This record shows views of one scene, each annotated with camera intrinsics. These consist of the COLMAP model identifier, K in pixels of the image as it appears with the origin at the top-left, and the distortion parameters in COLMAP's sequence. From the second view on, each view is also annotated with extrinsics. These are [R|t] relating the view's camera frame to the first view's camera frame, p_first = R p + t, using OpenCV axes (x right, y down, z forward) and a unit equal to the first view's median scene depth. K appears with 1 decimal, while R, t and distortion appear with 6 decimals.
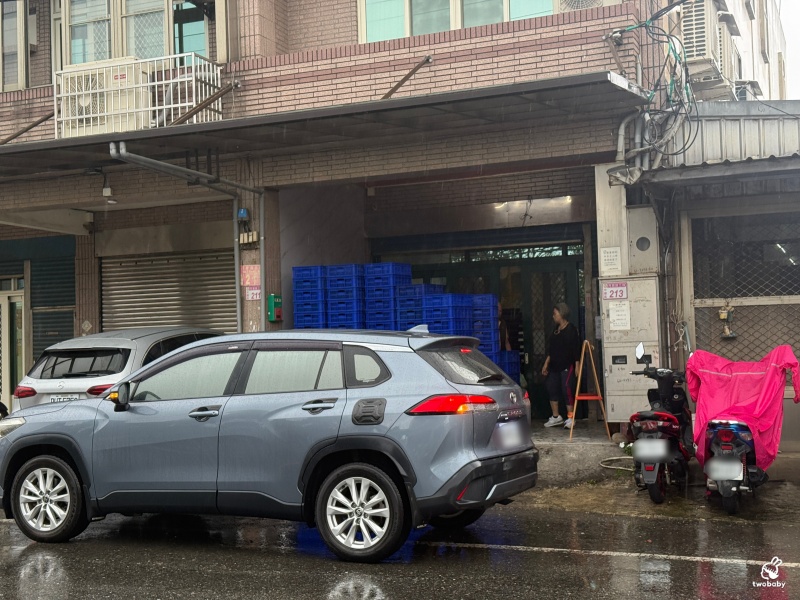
lens RADIAL K [[1118.0, 0, 401.0], [0, 1118.0, 300.3], [0, 0, 1]] dist [0.003445, 0.000000]
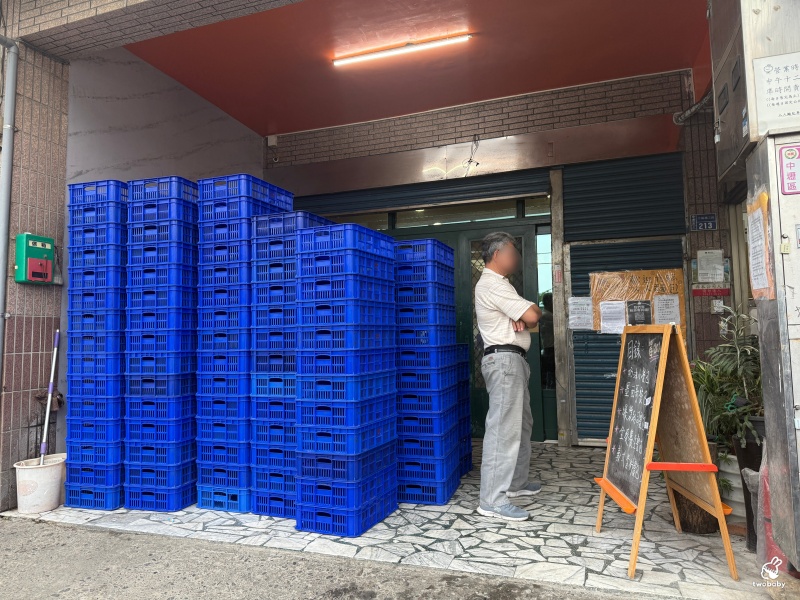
lens RADIAL K [[563.4, 0, 396.8], [0, 563.4, 296.1], [0, 0, 1]] dist [0.004730, 0.000512]
pose [[0.998093, 0.018793, 0.058796, 0.046873], [-0.016561, 0.999132, -0.038212, 0.031746], [-0.059463, 0.037165, 0.997538, 0.699619]]
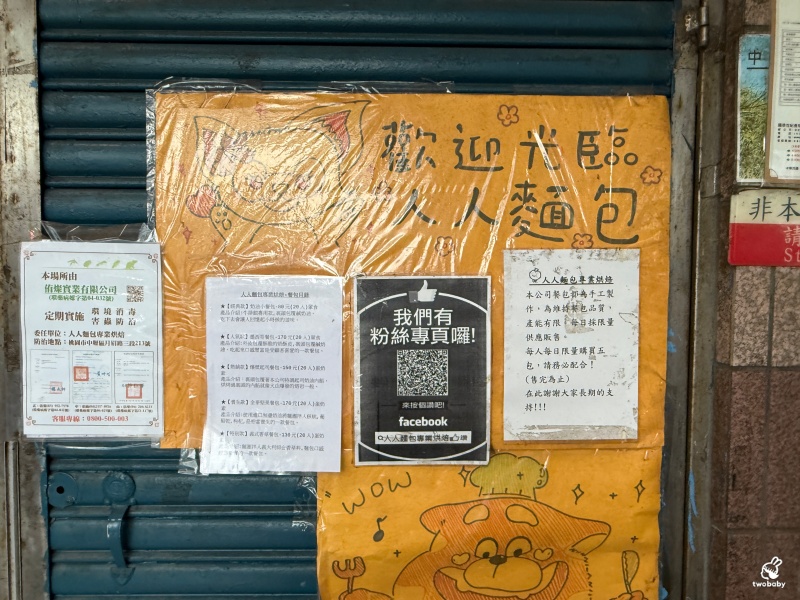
lens RADIAL K [[538.6, 0, 399.4], [0, 538.6, 301.0], [0, 0, 1]] dist [0.000365, -0.000895]
pose [[0.908807, 0.013848, 0.416987, 0.204307], [-0.046380, 0.996608, 0.067987, 0.016174], [-0.414631, -0.081127, 0.906366, 1.014908]]
